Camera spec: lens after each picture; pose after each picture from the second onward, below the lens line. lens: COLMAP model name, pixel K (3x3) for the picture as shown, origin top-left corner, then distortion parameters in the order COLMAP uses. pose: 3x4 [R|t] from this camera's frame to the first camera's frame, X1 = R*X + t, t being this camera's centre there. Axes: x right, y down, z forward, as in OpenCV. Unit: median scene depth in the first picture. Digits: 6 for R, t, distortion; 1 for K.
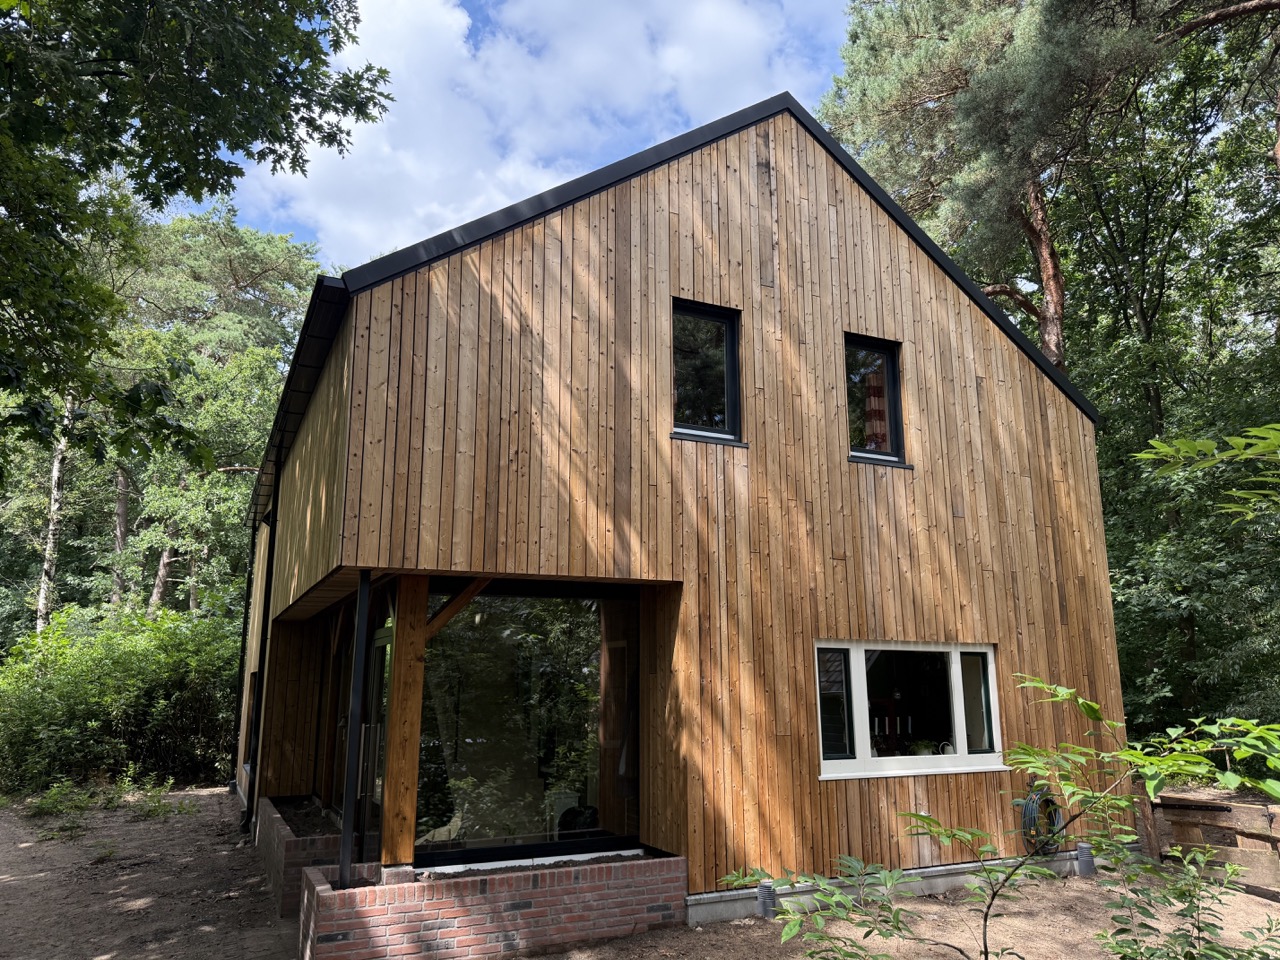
lens RADIAL K [[903.7, 0, 640.0], [0, 903.7, 480.0], [0, 0, 1]] dist [0.110018, -0.141821]
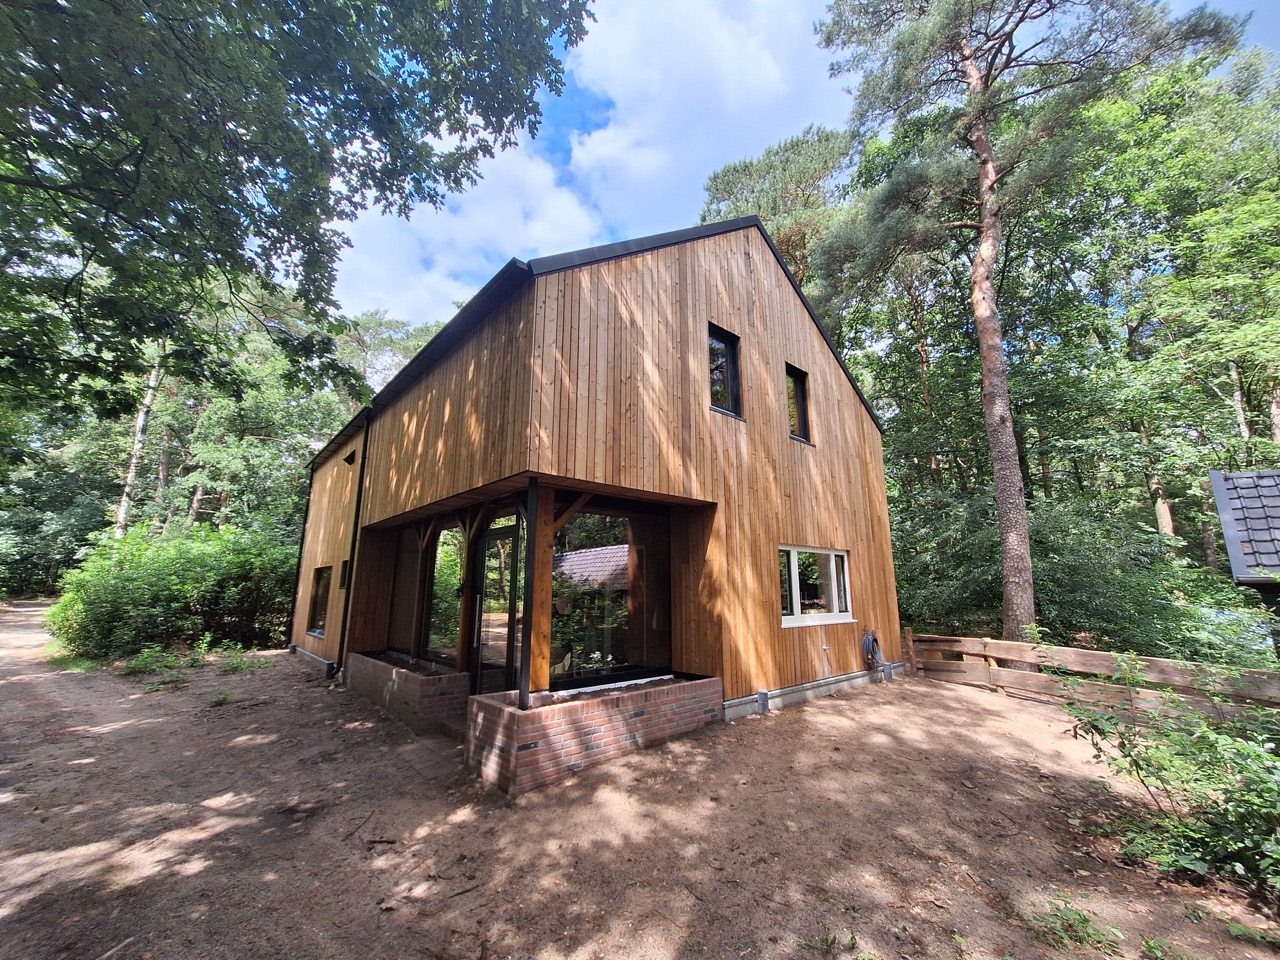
lens RADIAL K [[511.6, 0, 638.9], [0, 511.6, 476.2], [0, 0, 1]] dist [-0.000380, 0.000057]
pose [[0.960617, 0.063449, 0.270534, -0.298162], [-0.062905, 0.997962, -0.010692, 0.079953], [-0.270661, -0.006747, 0.962651, 0.186579]]
